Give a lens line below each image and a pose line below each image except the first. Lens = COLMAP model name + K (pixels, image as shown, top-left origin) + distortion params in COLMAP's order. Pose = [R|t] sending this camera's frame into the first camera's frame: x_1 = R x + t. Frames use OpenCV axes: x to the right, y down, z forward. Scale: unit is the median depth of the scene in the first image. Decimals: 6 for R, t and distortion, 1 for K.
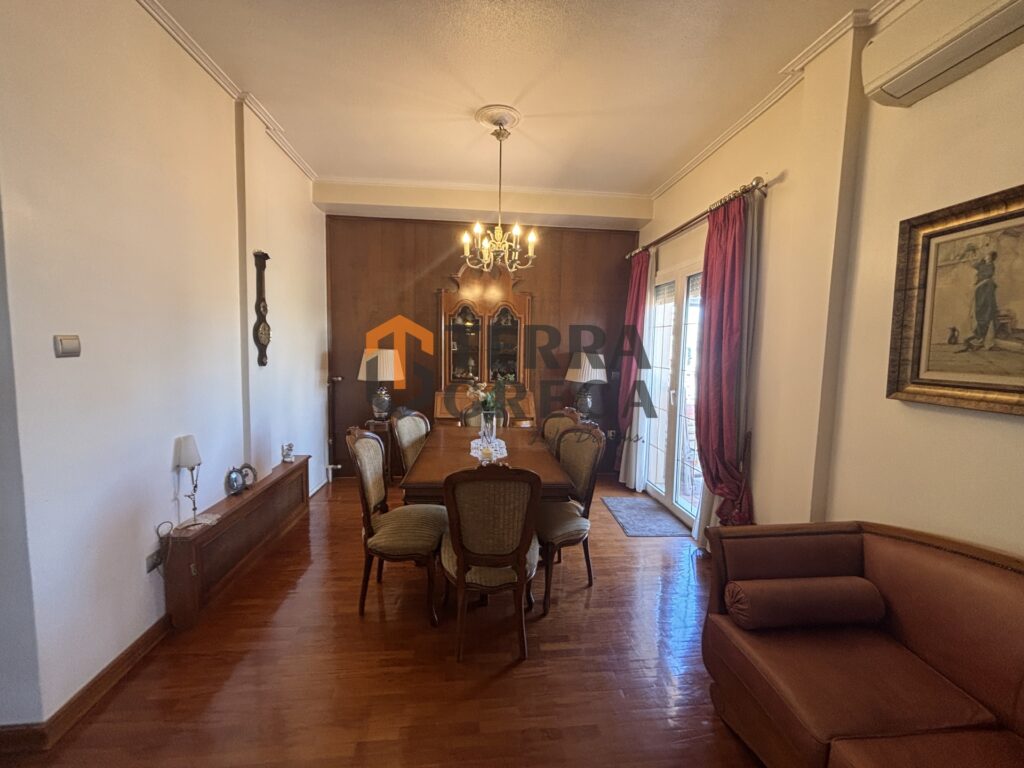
lens RADIAL K [[417.2, 0, 509.6], [0, 417.2, 380.1], [0, 0, 1]] dist [0.003214, 0.000514]
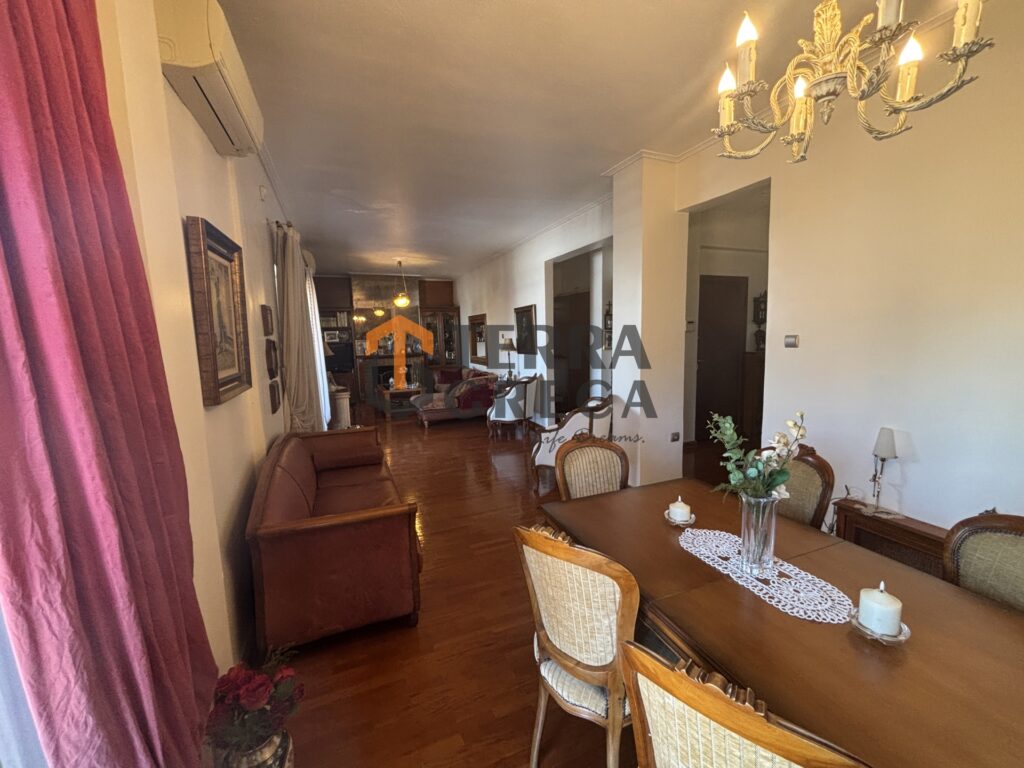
lens RADIAL K [[417.2, 0, 509.6], [0, 417.2, 380.1], [0, 0, 1]] dist [0.003214, 0.000514]
pose [[-0.956771, 0.036697, -0.288517, 0.459333], [-0.020944, 0.980739, 0.194196, -0.171573], [0.290087, 0.191844, -0.937574, 1.686088]]
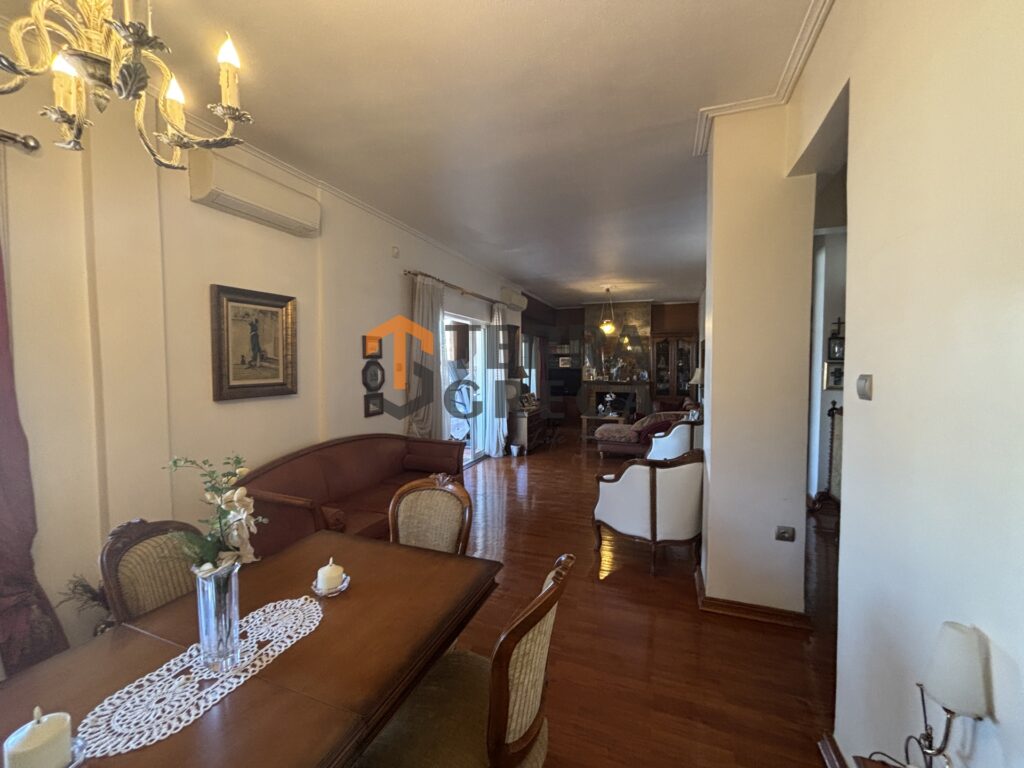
lens RADIAL K [[417.2, 0, 509.6], [0, 417.2, 380.1], [0, 0, 1]] dist [0.003214, 0.000514]
pose [[-0.899888, -0.036556, 0.434586, -0.550276], [0.022846, 0.991161, 0.130680, -0.162897], [-0.435521, 0.127526, -0.891099, 1.508943]]
